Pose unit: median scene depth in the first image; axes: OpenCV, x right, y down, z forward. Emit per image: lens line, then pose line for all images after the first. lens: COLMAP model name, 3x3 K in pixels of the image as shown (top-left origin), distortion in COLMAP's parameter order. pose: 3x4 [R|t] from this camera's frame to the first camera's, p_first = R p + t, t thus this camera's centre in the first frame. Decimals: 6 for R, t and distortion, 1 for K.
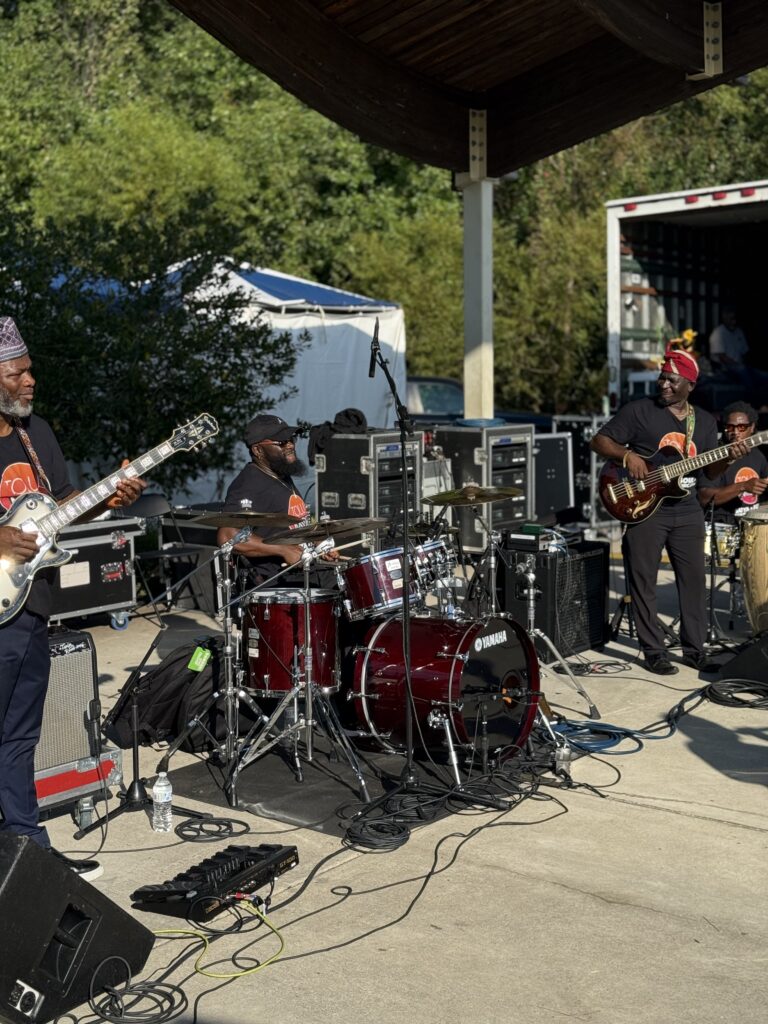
lens RADIAL K [[1435.4, 0, 368.7], [0, 1435.4, 515.0], [0, 0, 1]] dist [0.178070, -0.402521]
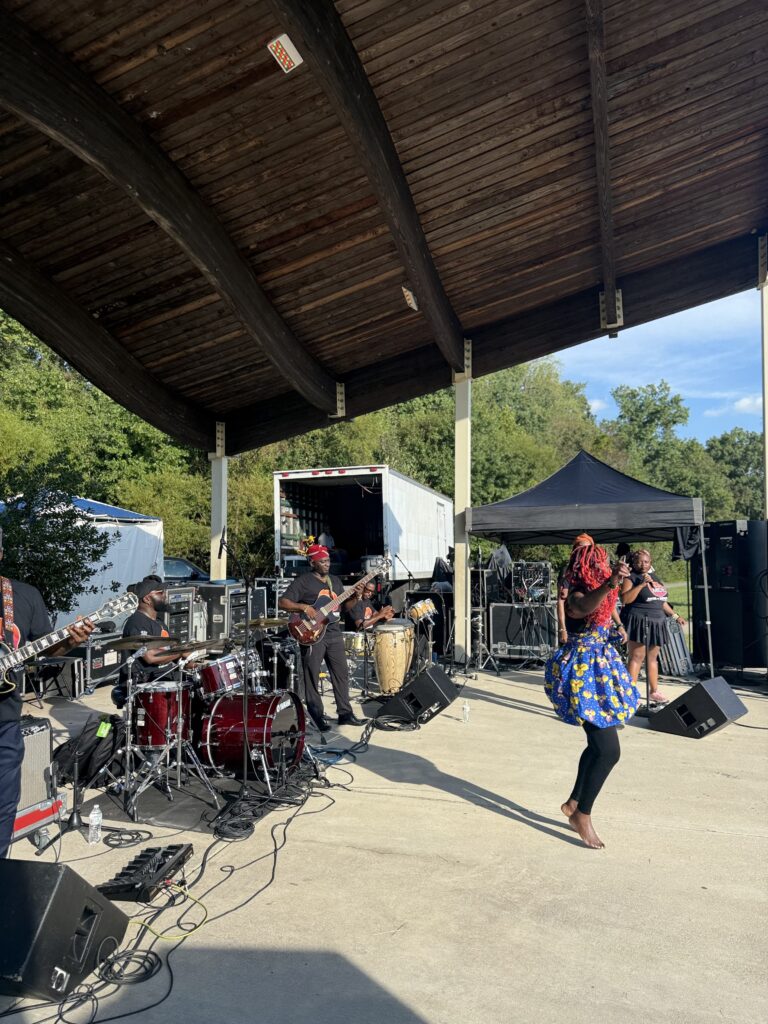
lens RADIAL K [[719.0, 0, 384.0], [0, 719.0, 512.0], [0, 0, 1]] dist [0.123956, -0.221820]
pose [[0.931211, 0.031974, 0.363076, -0.126301], [0.025311, 0.988067, -0.151930, -0.010179], [-0.363601, 0.150668, 0.919290, 0.075385]]
